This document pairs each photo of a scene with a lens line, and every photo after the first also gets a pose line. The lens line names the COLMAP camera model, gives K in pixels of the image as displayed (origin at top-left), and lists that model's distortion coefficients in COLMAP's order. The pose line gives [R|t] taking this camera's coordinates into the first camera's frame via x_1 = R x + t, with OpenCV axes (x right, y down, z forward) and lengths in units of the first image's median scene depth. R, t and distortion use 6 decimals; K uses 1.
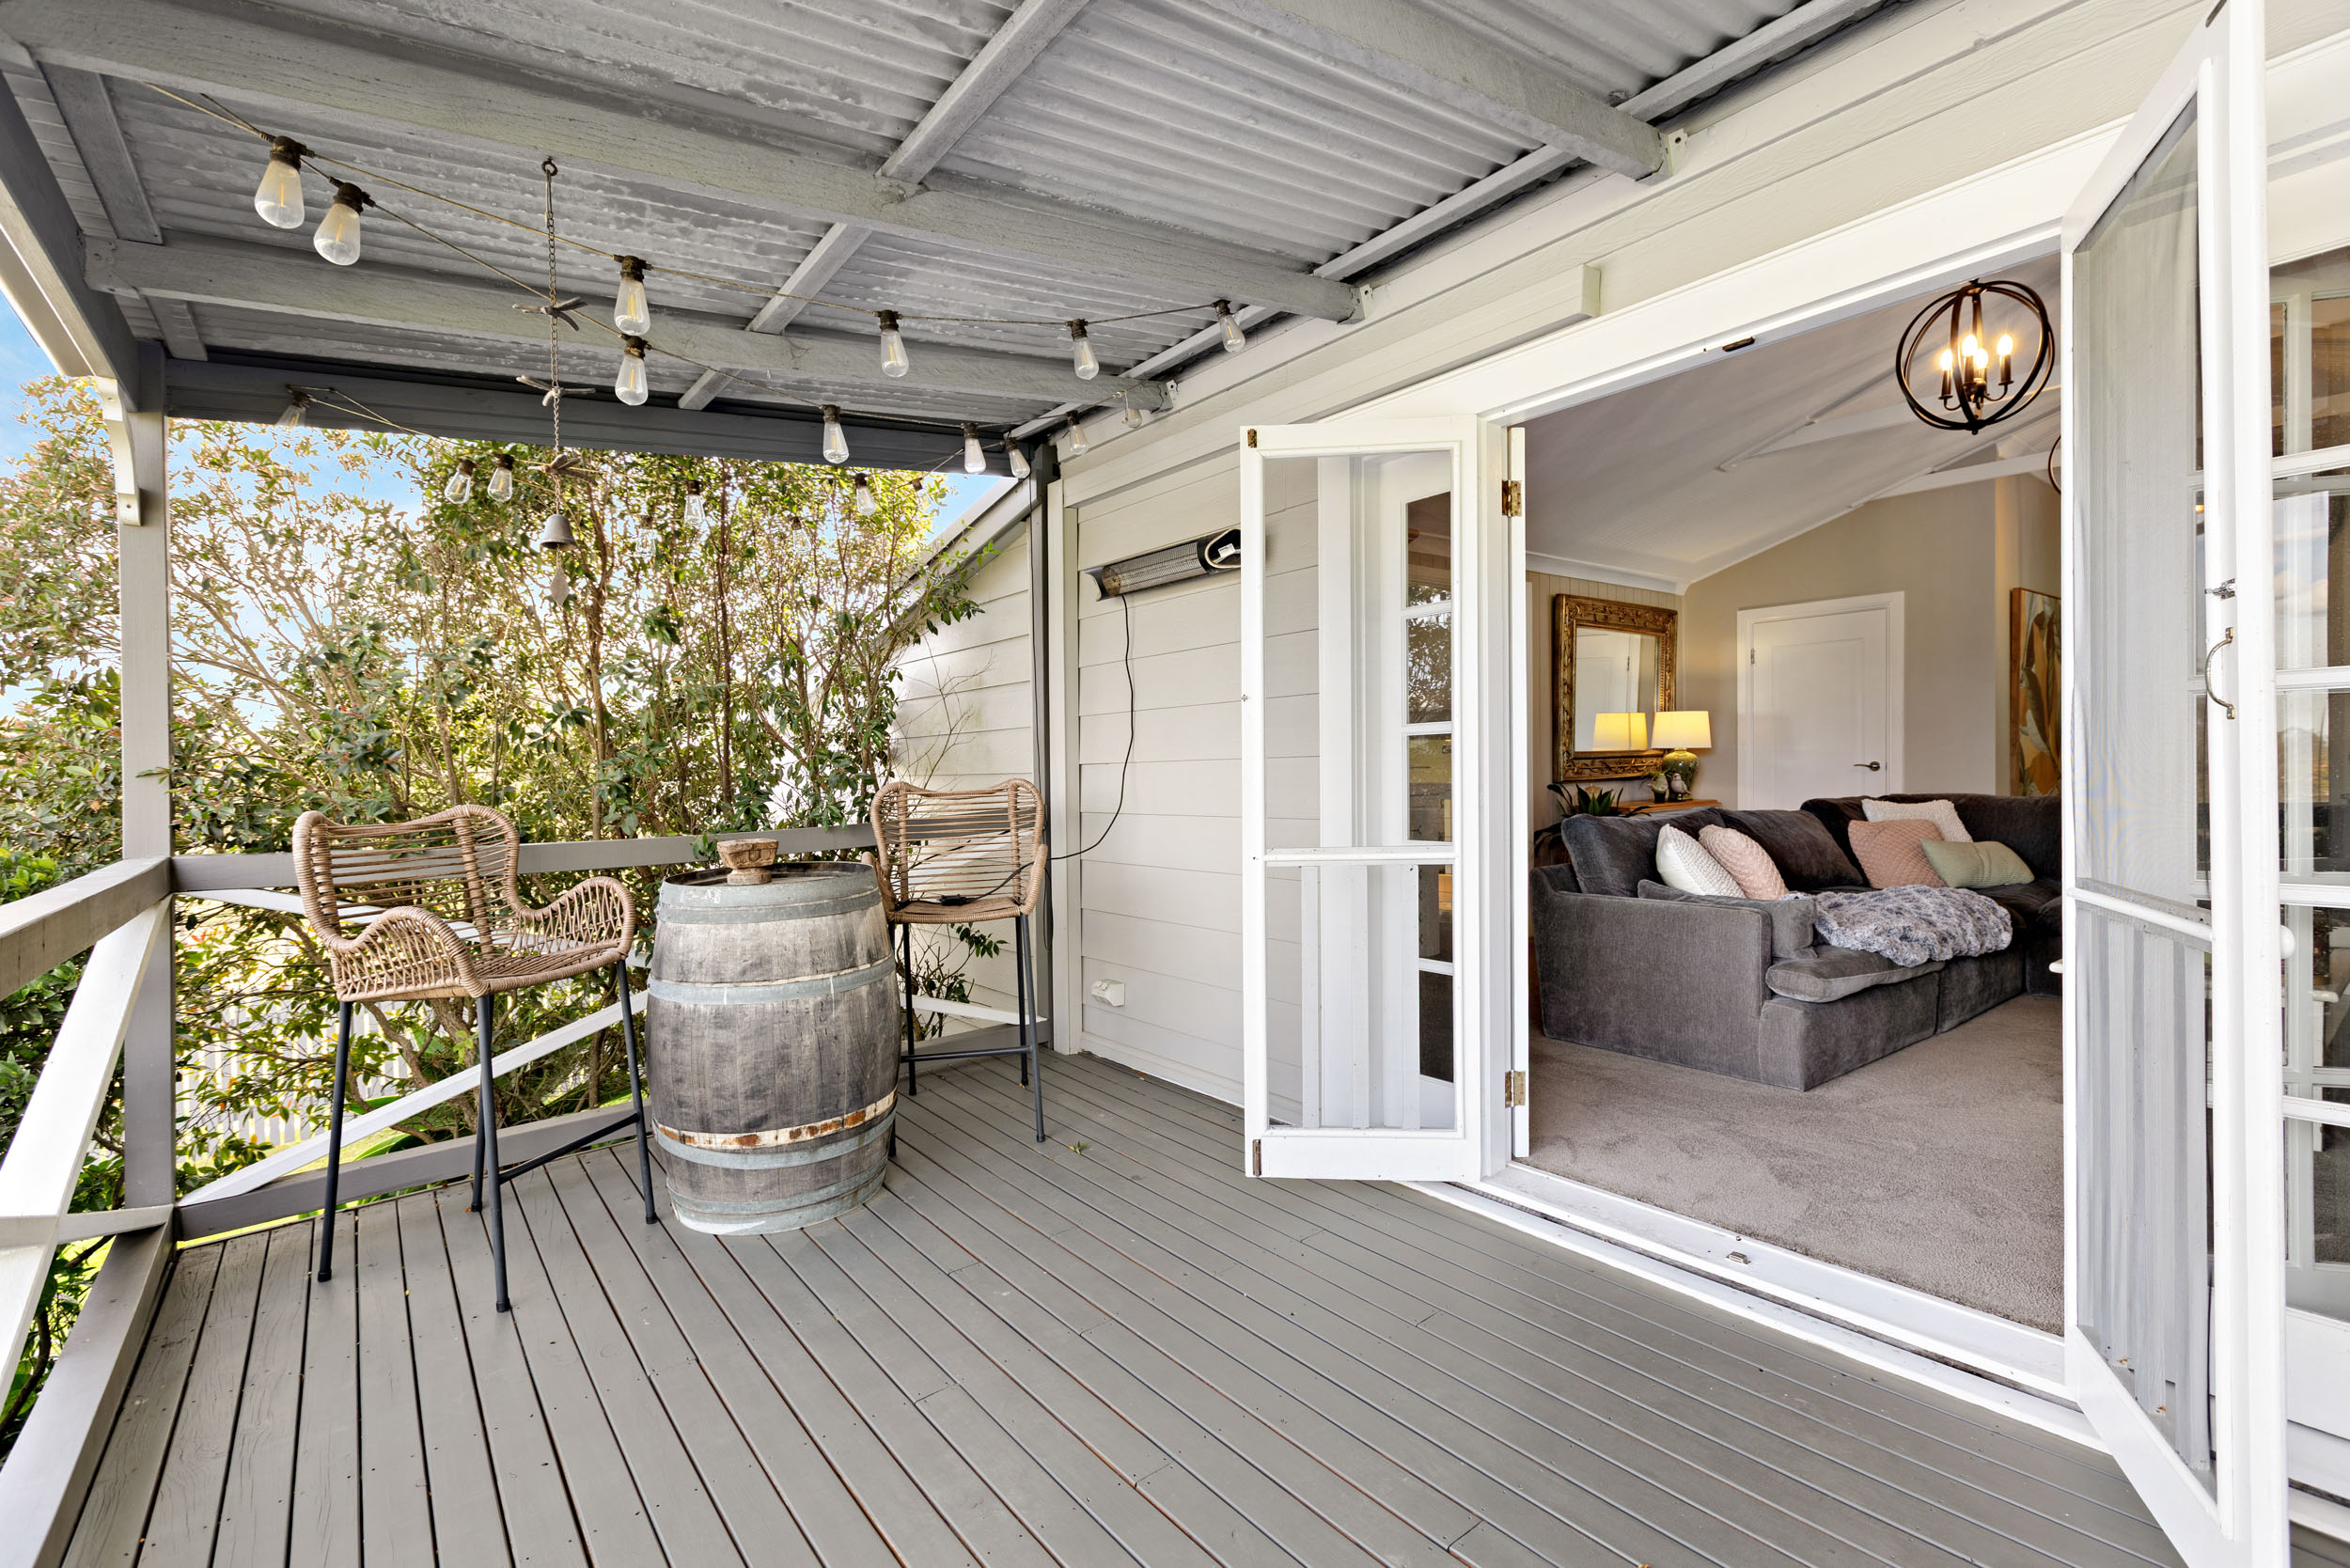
lens RADIAL K [[1048.7, 0, 1168.9], [0, 1048.7, 795.8], [0, 0, 1]] dist [0.004411, 0.000543]
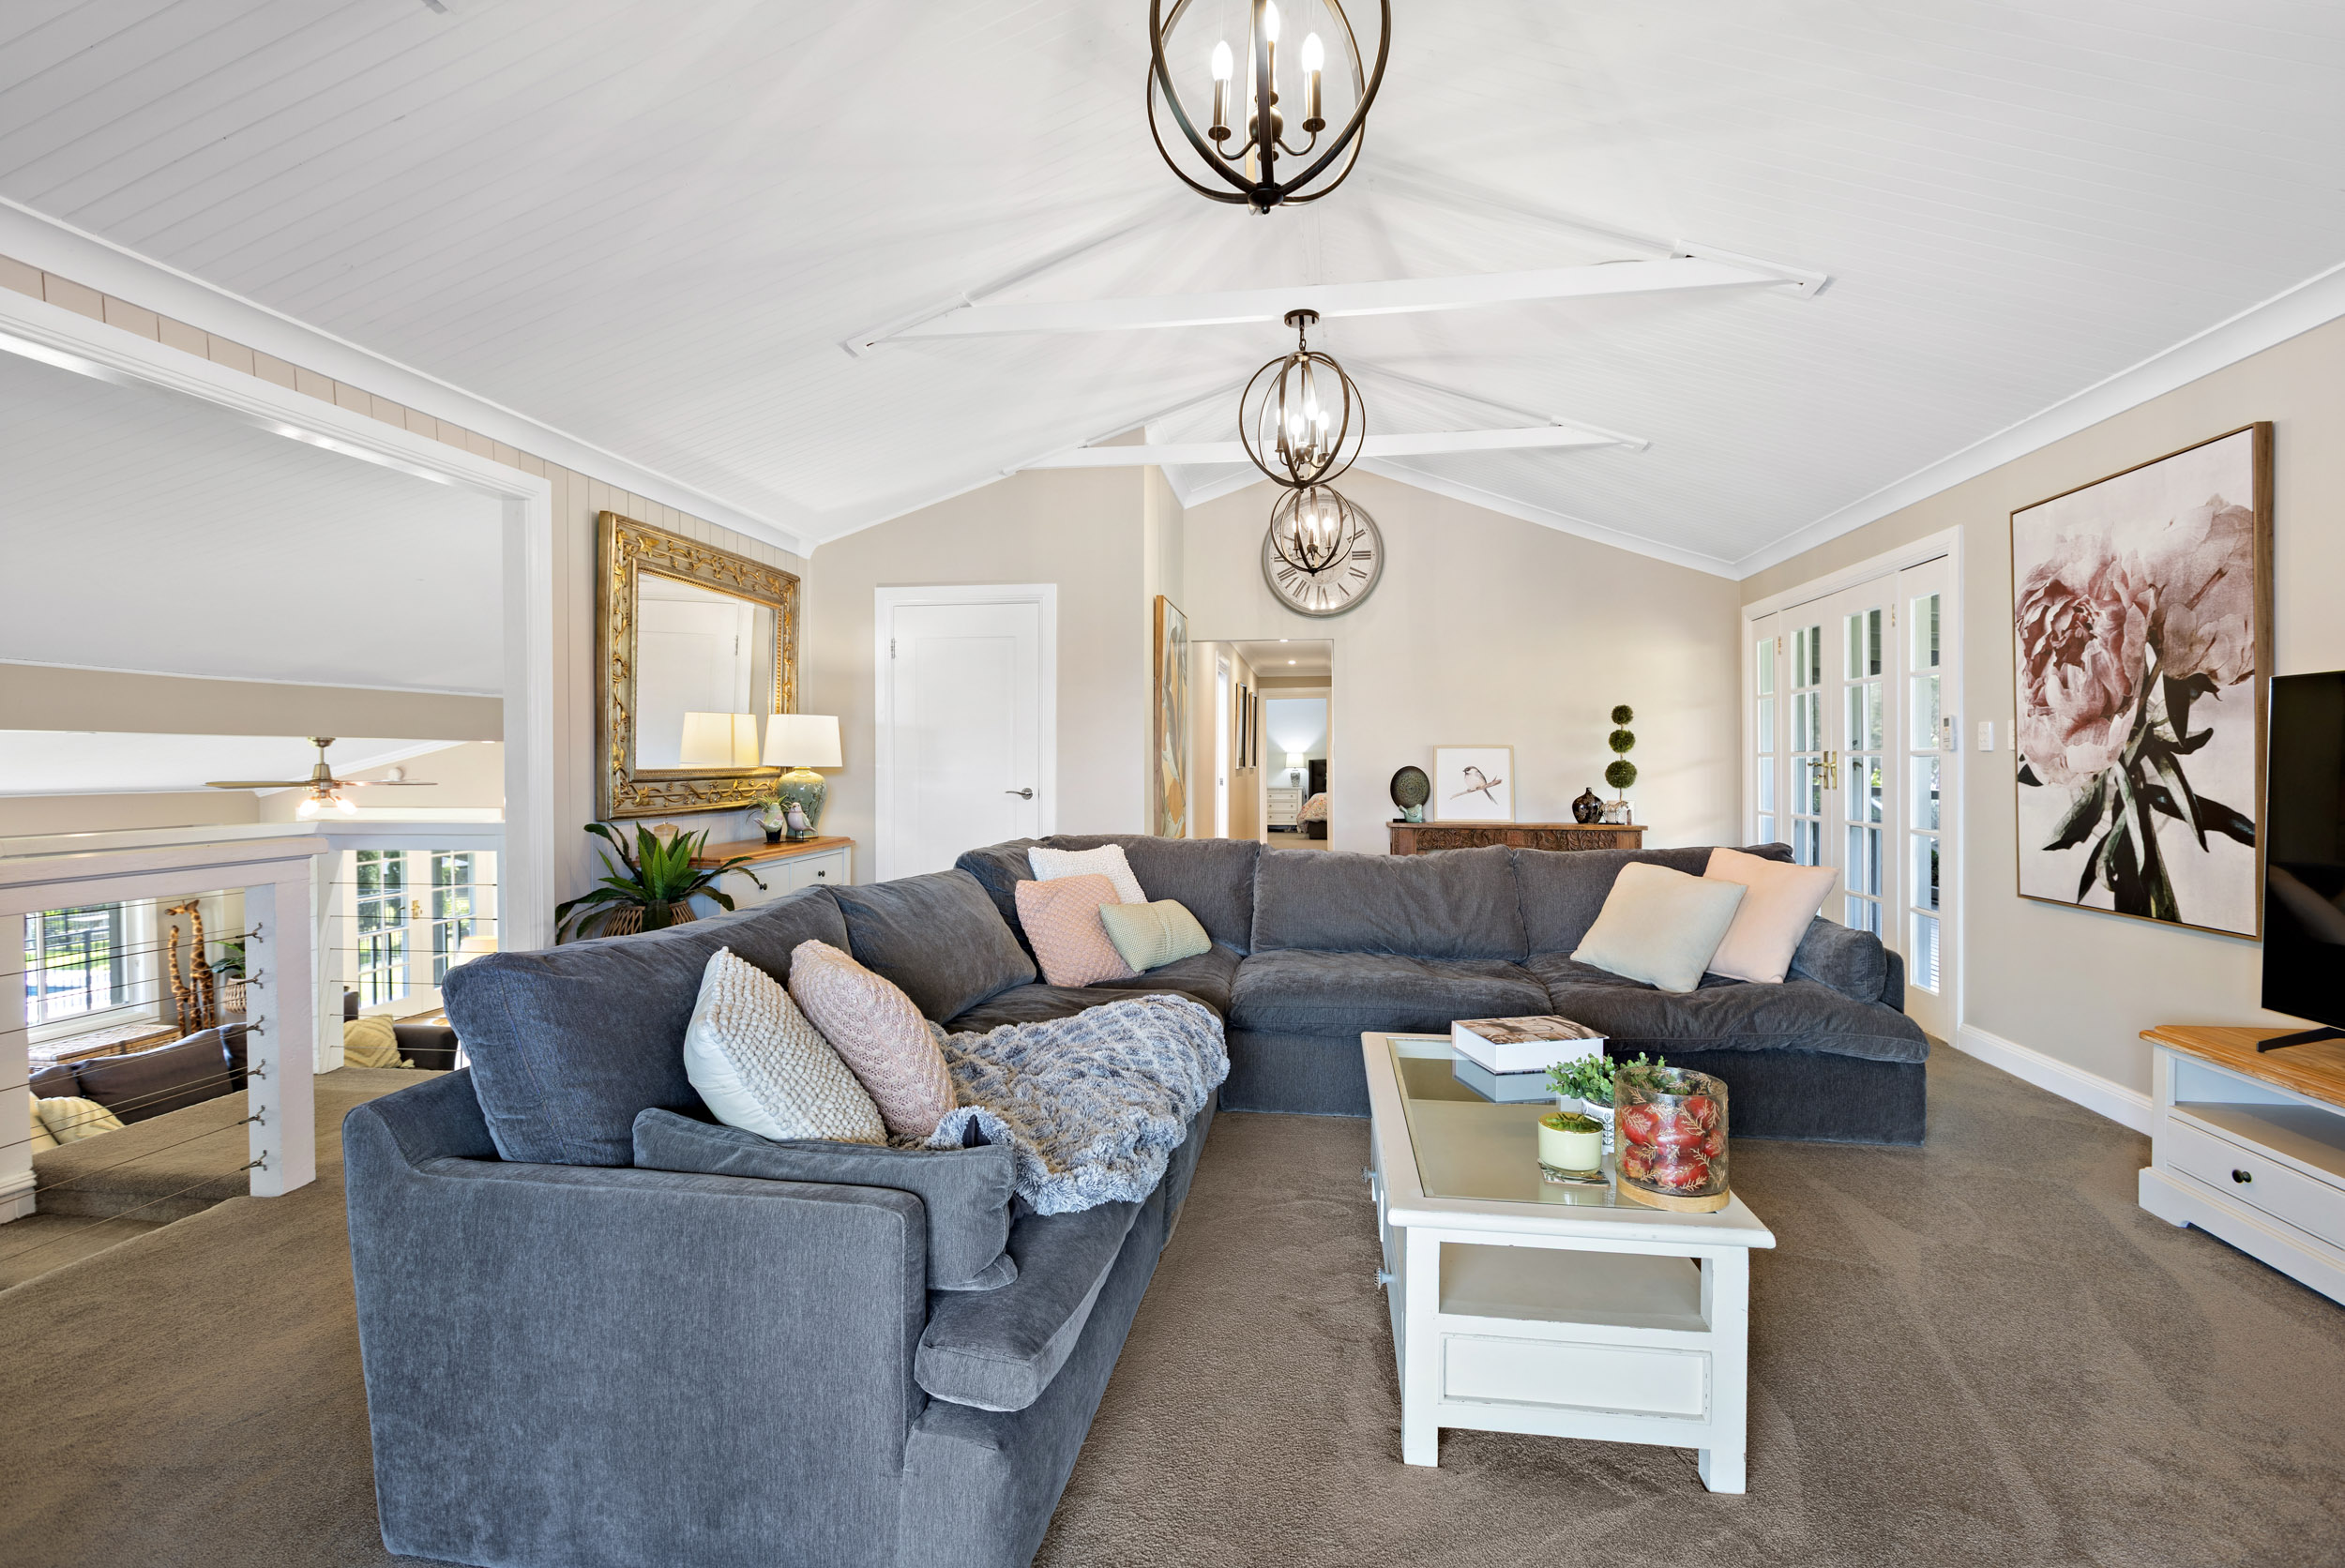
lens RADIAL K [[1050.4, 0, 1172.5], [0, 1050.4, 784.0], [0, 0, 1]] dist [0.000926, -0.000034]
pose [[0.721580, 0.006847, 0.692297, 0.193083], [0.002738, 0.999915, -0.012744, -0.026033], [-0.692325, 0.011091, 0.721500, 0.342620]]
